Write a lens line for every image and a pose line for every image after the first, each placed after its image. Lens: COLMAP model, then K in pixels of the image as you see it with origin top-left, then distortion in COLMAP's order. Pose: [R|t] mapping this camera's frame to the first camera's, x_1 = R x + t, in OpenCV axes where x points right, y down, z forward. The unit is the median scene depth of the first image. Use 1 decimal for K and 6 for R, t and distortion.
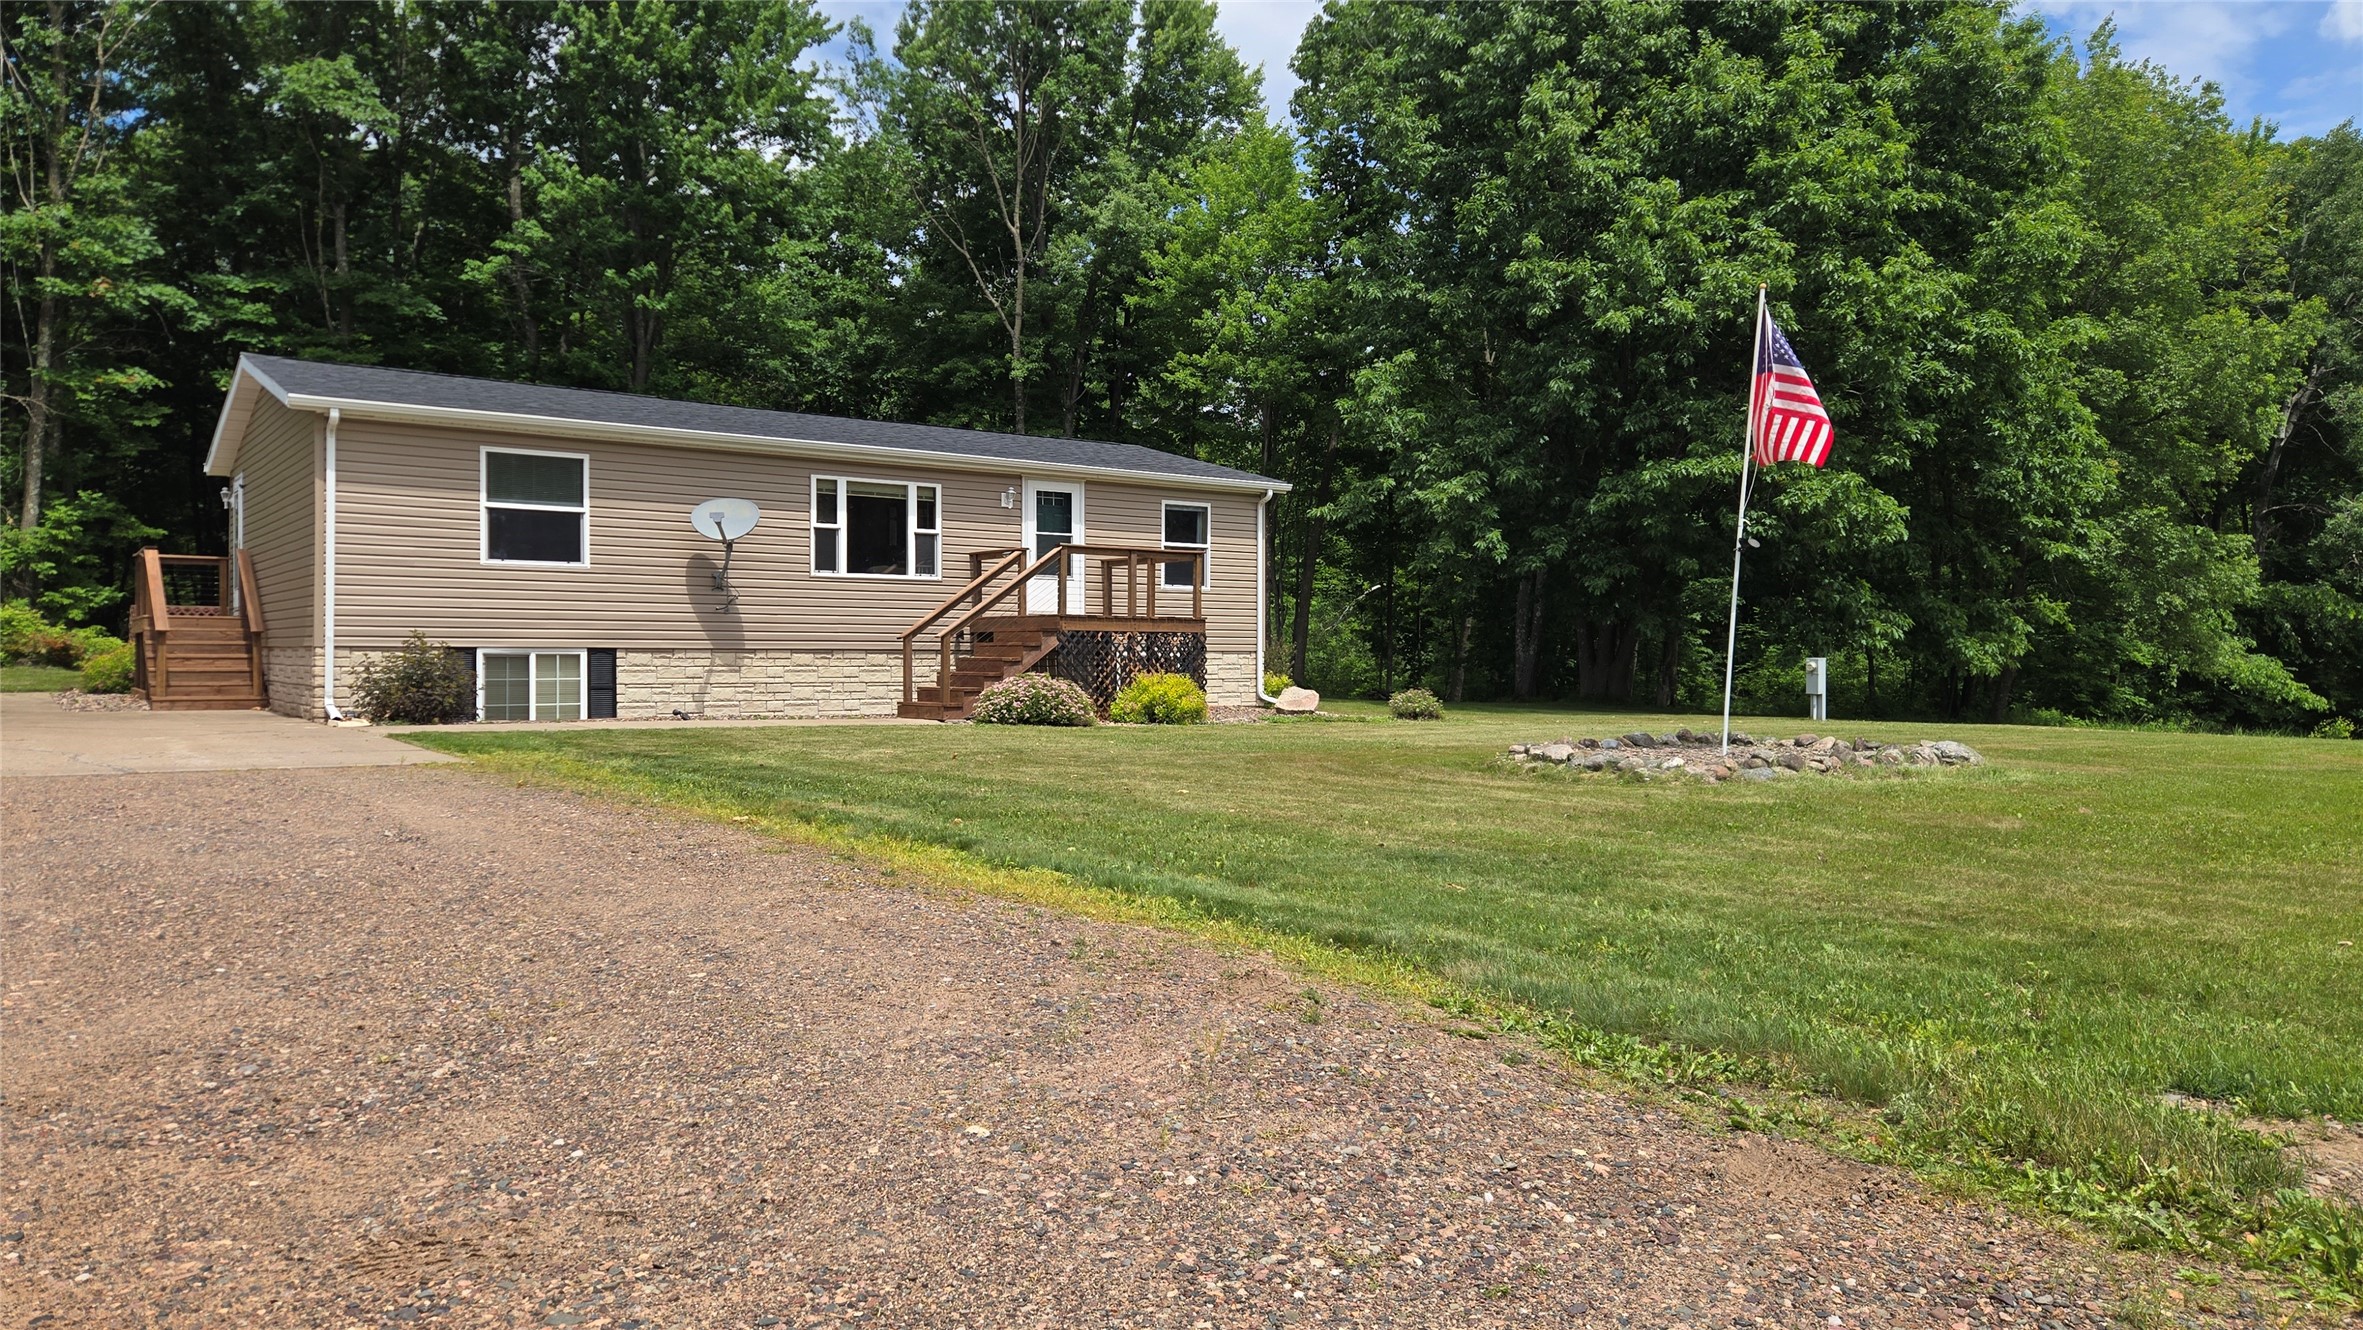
lens RADIAL K [[1565.7, 0, 1181.5], [0, 1565.7, 665.0], [0, 0, 1]] dist [0.100931, -0.099461]
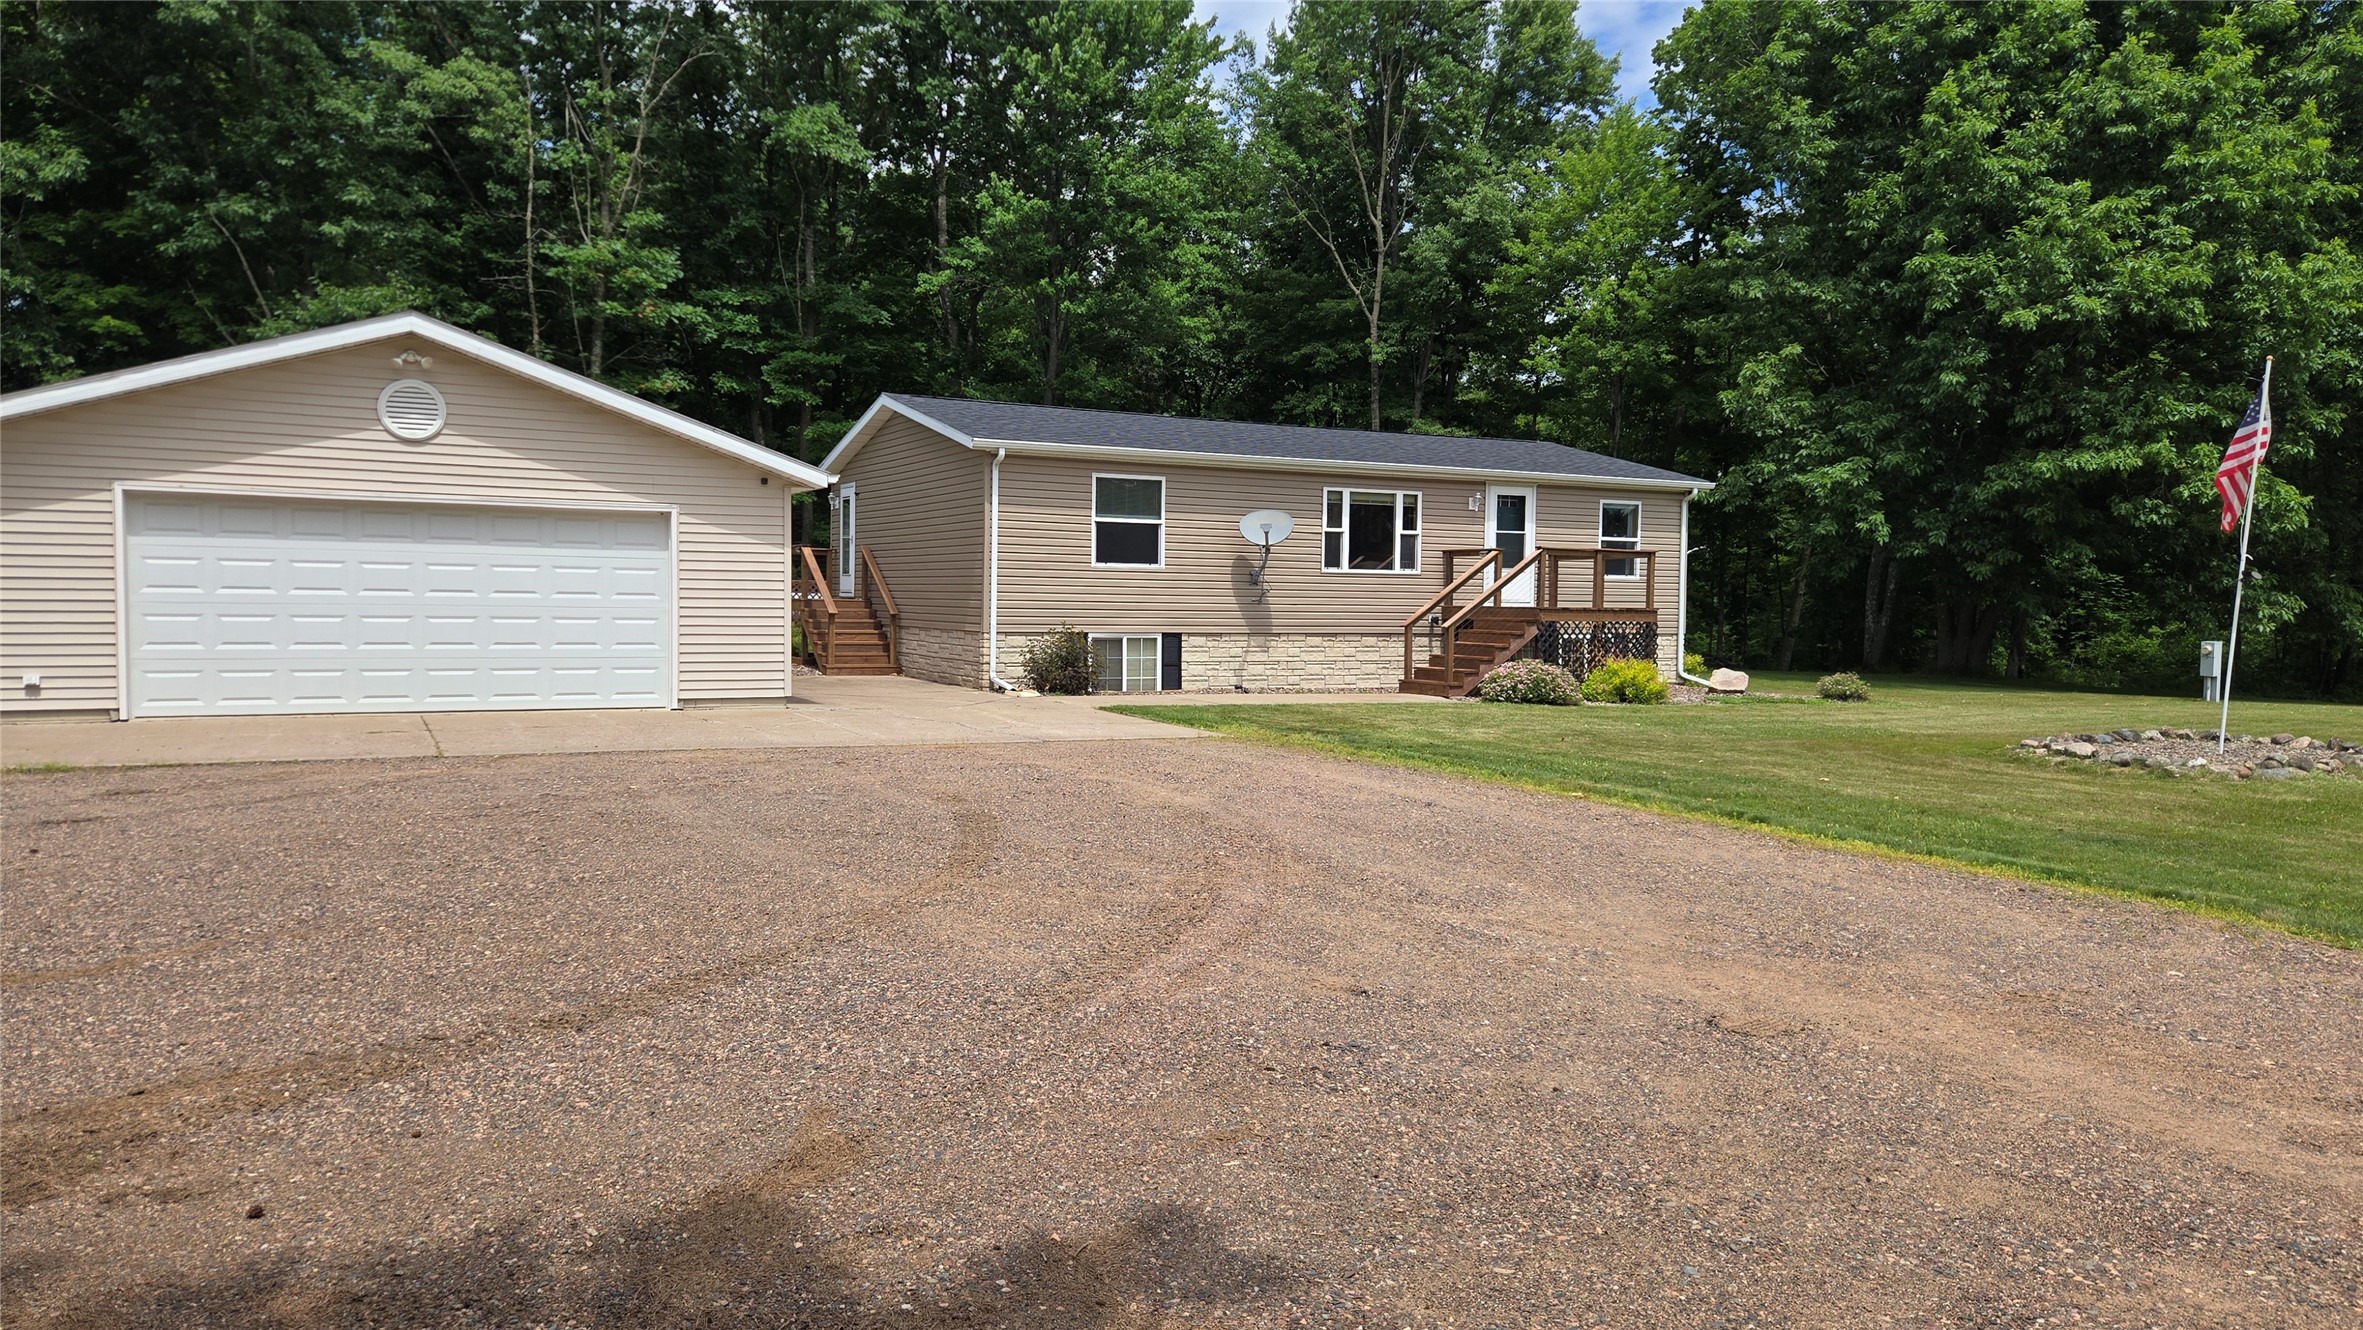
lens RADIAL K [[1555.8, 0, 1178.3], [0, 1555.8, 673.3], [0, 0, 1]] dist [0.080881, -0.072211]
pose [[0.987779, 0.018825, -0.154723, -0.113494], [-0.012644, 0.999086, 0.040838, -0.019110], [0.155350, -0.038383, 0.987113, -0.135327]]
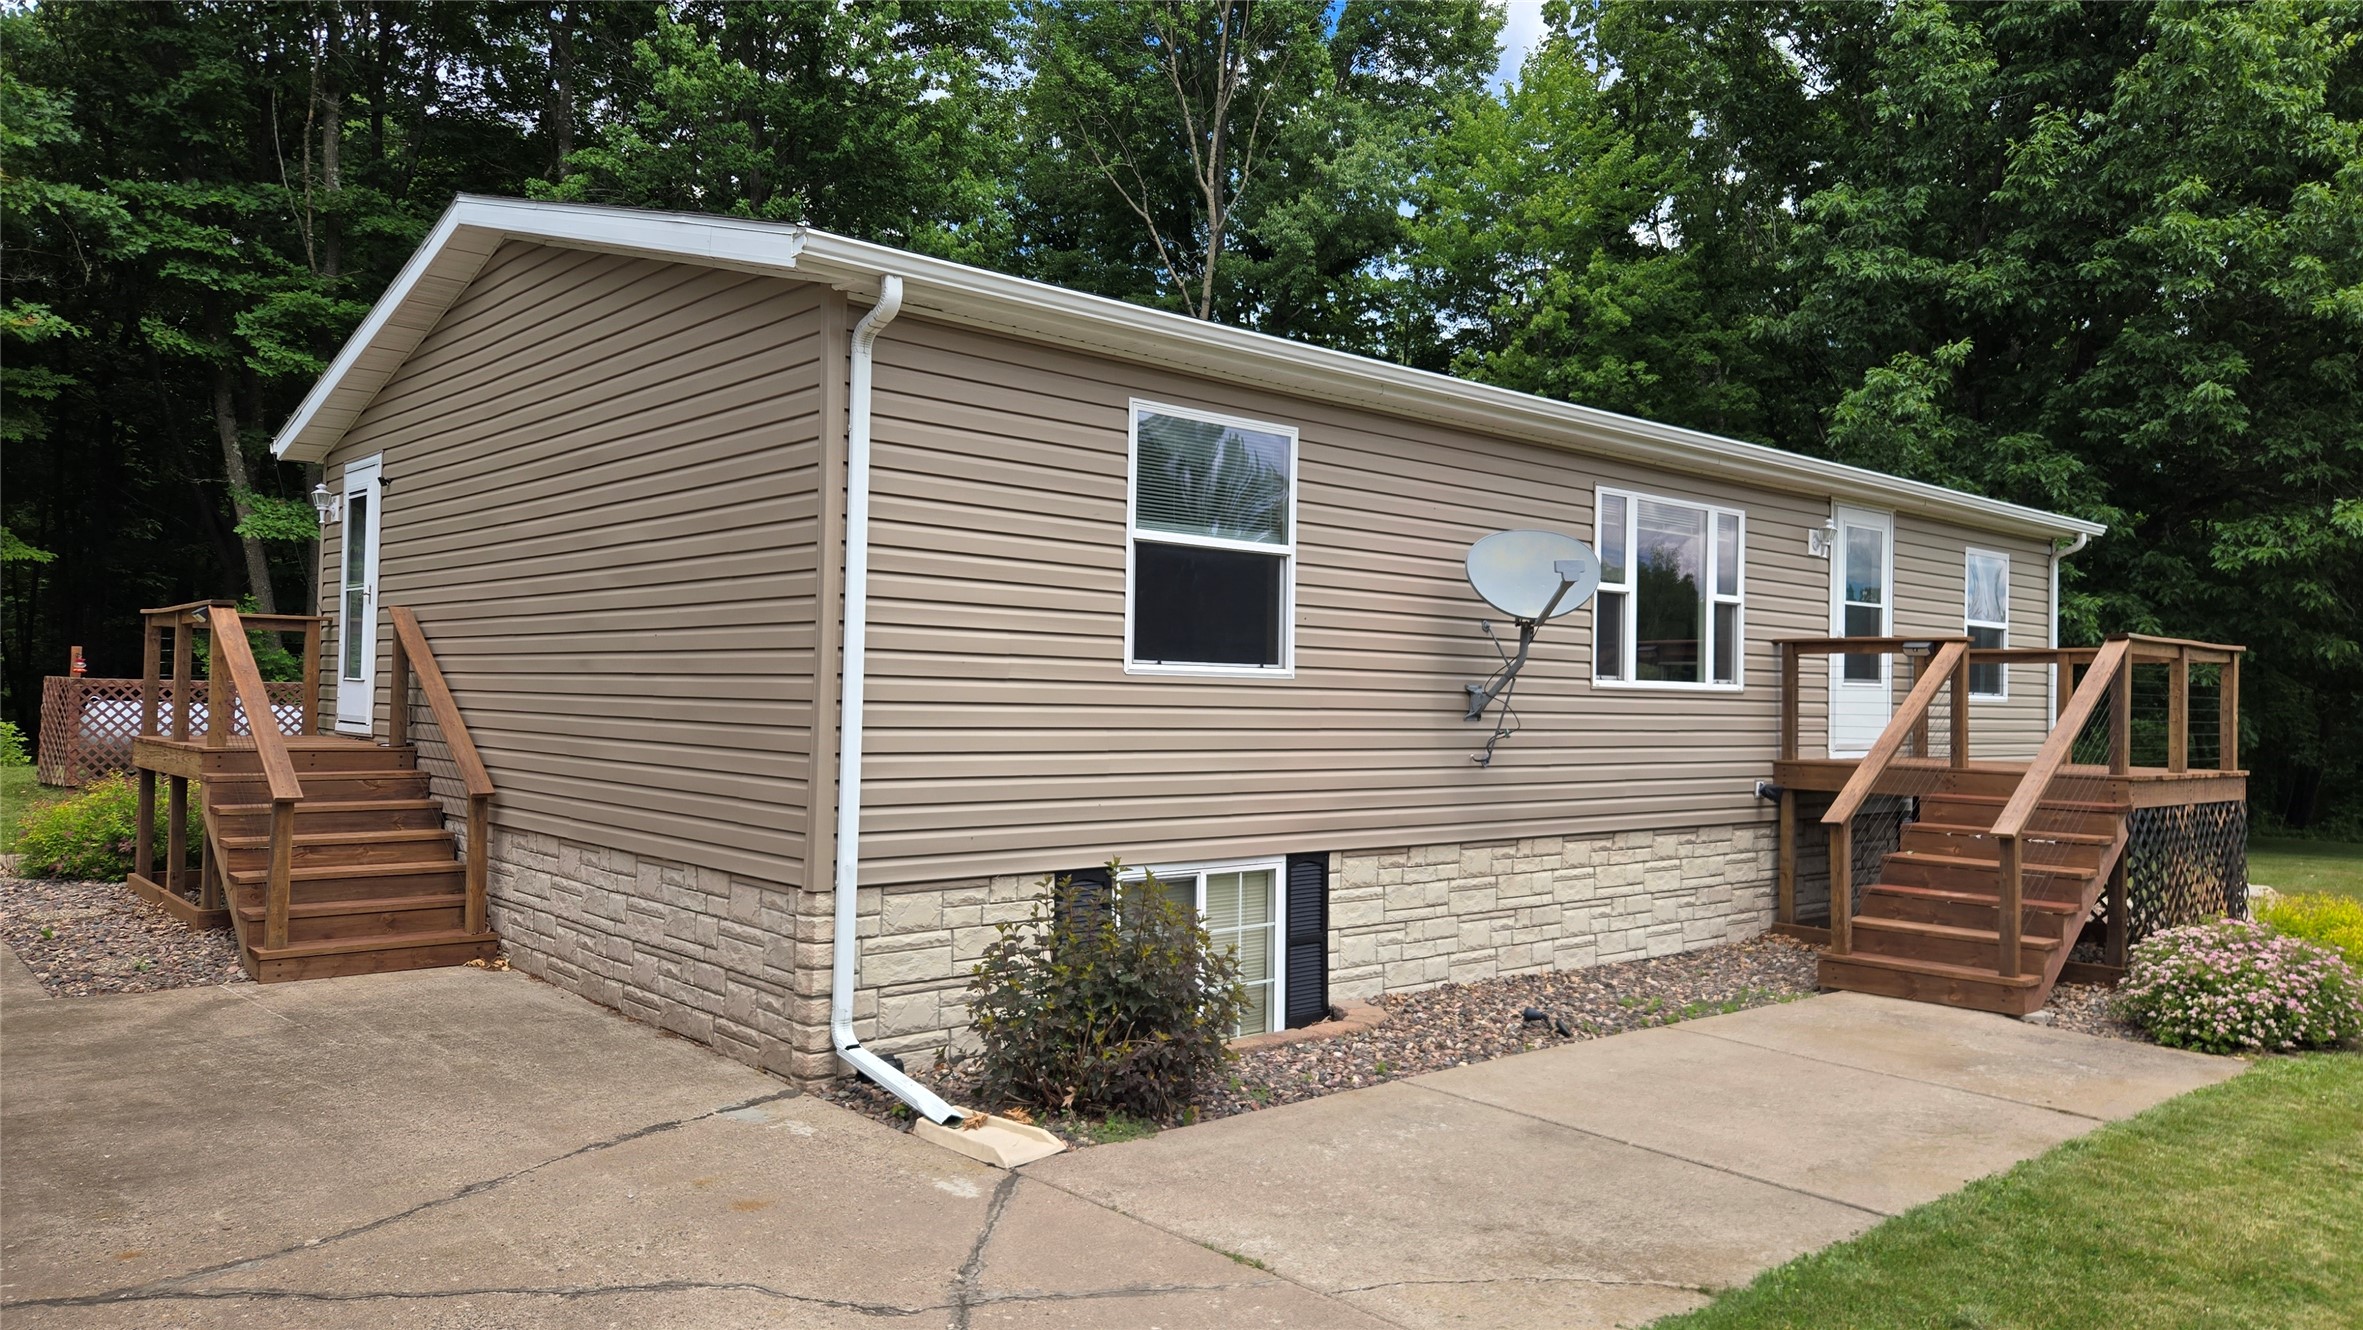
lens RADIAL K [[1587.8, 0, 1219.1], [0, 1587.8, 668.2], [0, 0, 1]] dist [0.080037, -0.071281]
pose [[0.994707, 0.019643, 0.100859, -0.290262], [-0.017351, 0.999572, -0.023549, -0.034800], [-0.101278, 0.021674, 0.994622, 0.362403]]
